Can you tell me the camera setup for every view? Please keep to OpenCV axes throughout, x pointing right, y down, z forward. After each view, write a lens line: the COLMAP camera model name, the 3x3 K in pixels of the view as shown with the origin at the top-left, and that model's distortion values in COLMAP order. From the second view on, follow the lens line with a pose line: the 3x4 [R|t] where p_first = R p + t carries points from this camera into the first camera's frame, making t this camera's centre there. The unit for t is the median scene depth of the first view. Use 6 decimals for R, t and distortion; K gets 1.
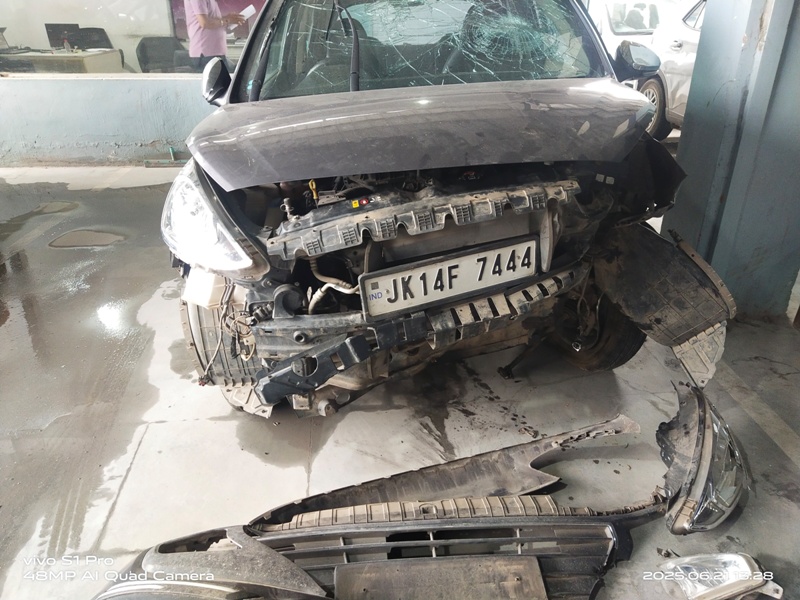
lens RADIAL K [[594.8, 0, 400.0], [0, 594.8, 300.0], [0, 0, 1]] dist [0.000642, -0.002155]
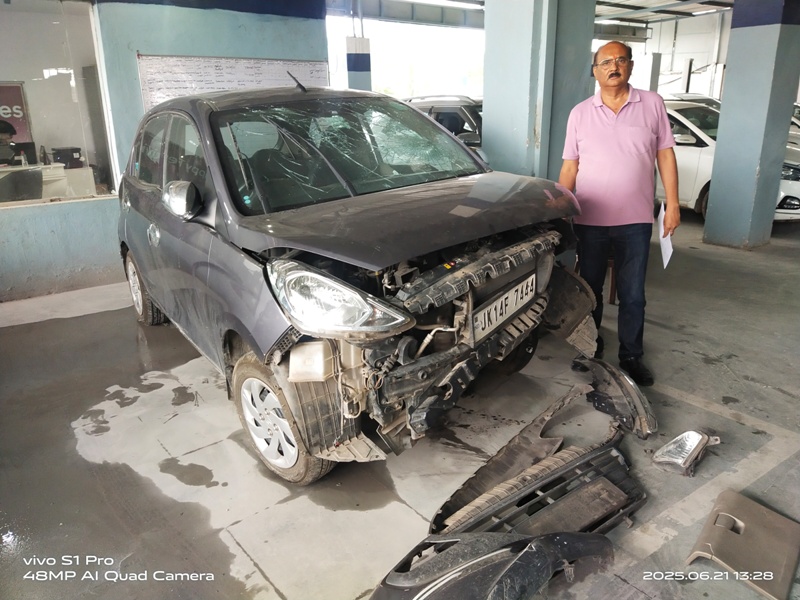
lens RADIAL K [[583.0, 0, 400.0], [0, 583.0, 300.0], [0, 0, 1]] dist [0.002413, 0.000225]
pose [[0.839000, -0.188268, 0.510524, -0.824363], [0.269112, 0.959025, -0.088599, 0.004587], [-0.472925, 0.211723, 0.855287, -0.091335]]
